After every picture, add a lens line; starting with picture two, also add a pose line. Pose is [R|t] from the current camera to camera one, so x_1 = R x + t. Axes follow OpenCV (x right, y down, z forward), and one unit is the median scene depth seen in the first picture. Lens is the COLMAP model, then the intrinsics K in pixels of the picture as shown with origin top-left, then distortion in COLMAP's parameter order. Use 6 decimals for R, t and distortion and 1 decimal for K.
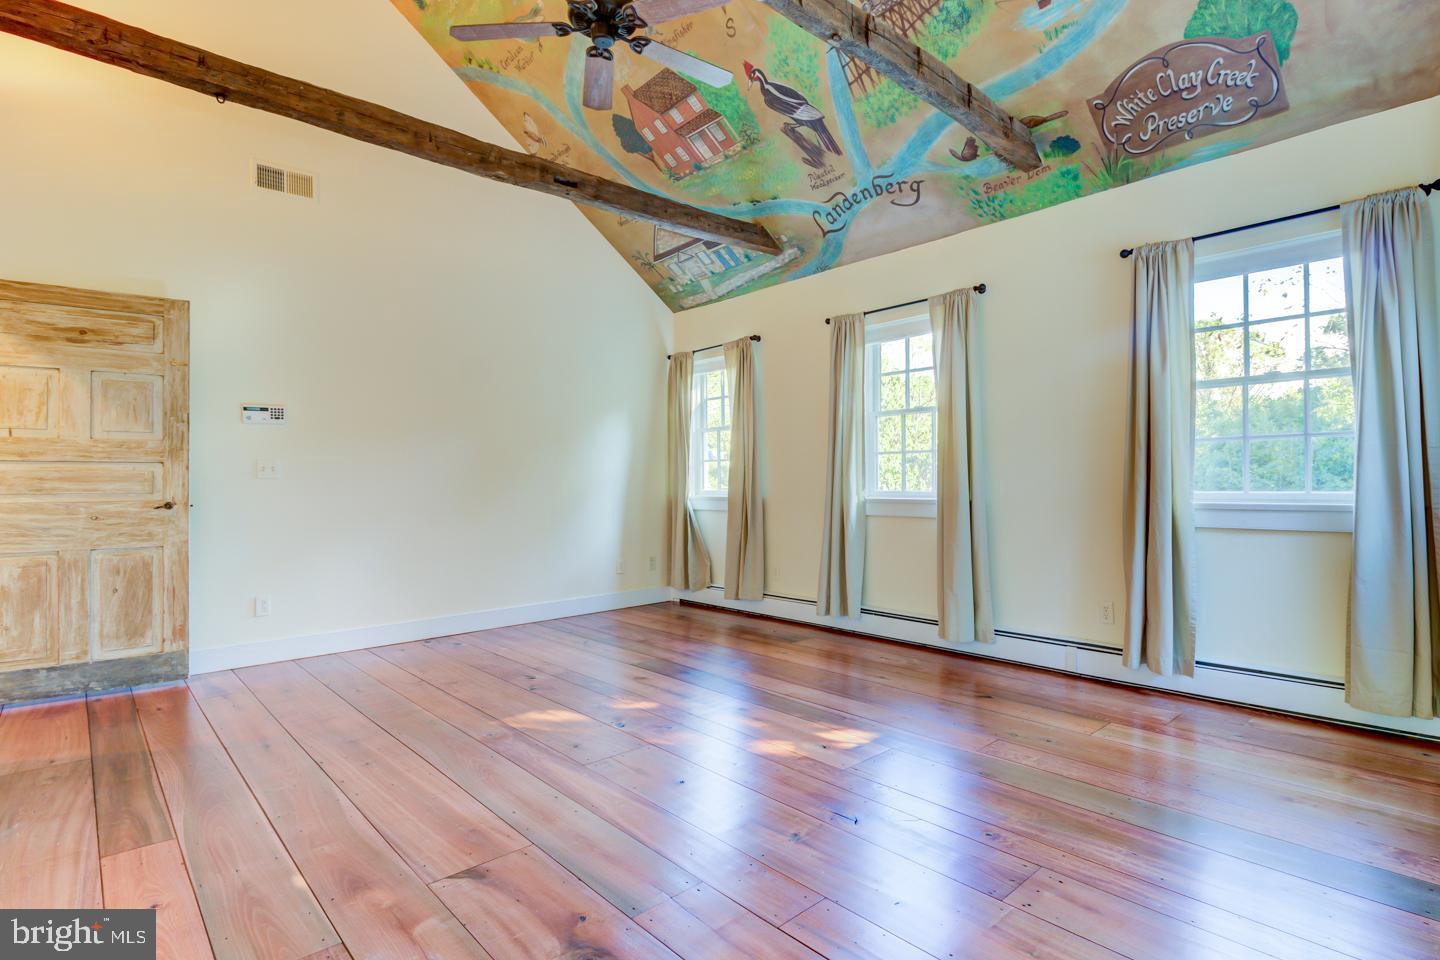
lens RADIAL K [[680.8, 0, 715.8], [0, 680.8, 469.0], [0, 0, 1]] dist [0.046532, -0.026648]
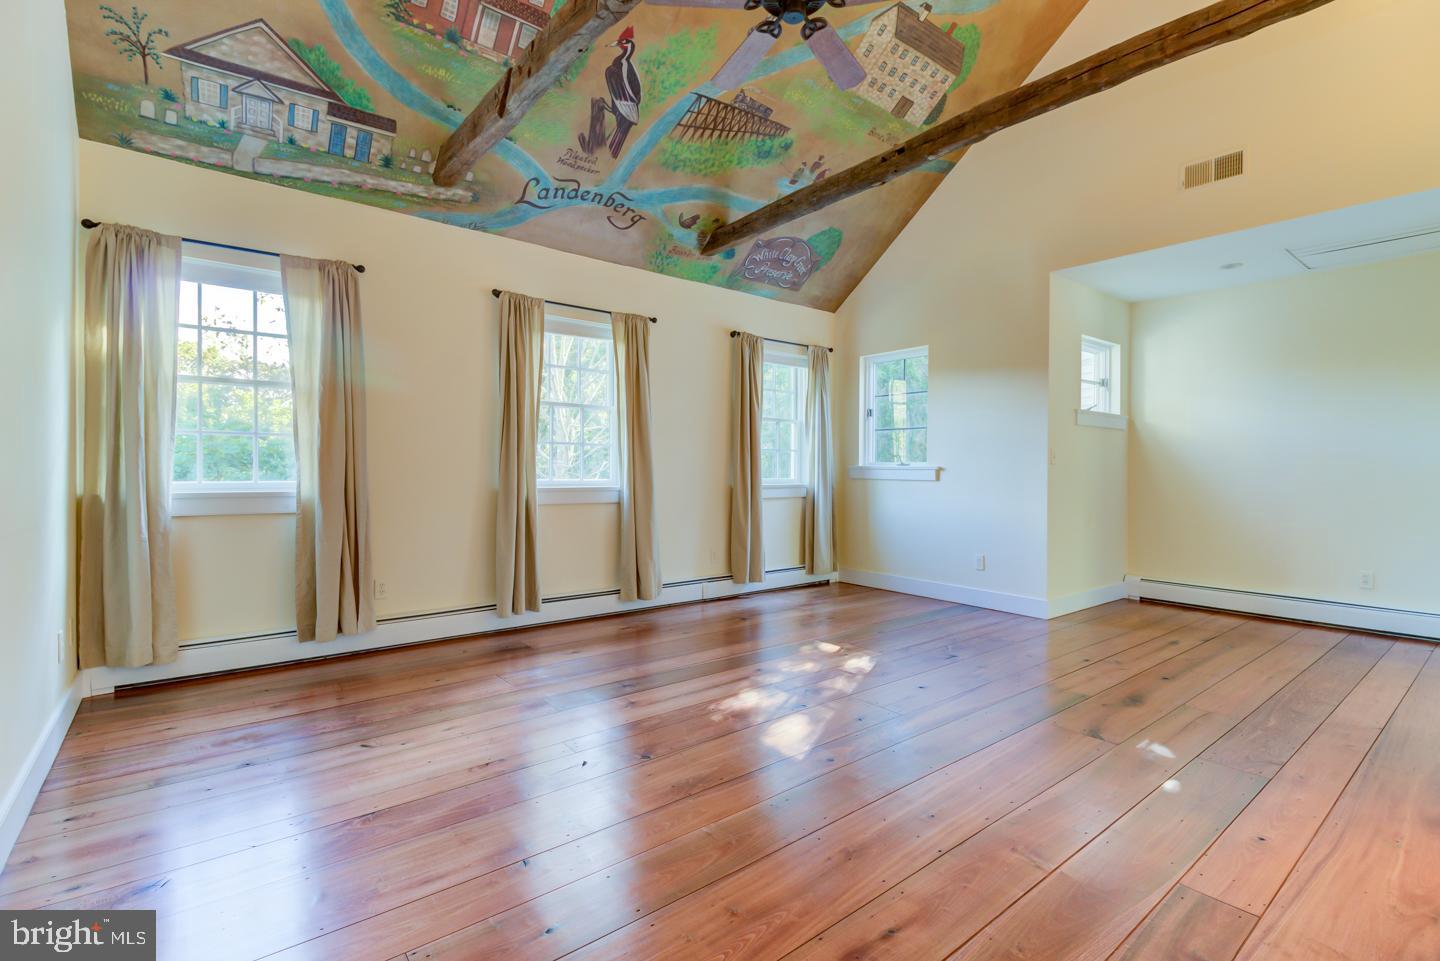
lens RADIAL K [[680.8, 0, 715.8], [0, 680.8, 469.5], [0, 0, 1]] dist [0.046532, -0.026648]
pose [[0.071825, 0.006465, 0.997396, -0.838769], [-0.018747, 0.999811, -0.005130, 0.017391], [-0.997241, -0.018329, 0.071933, 0.758710]]
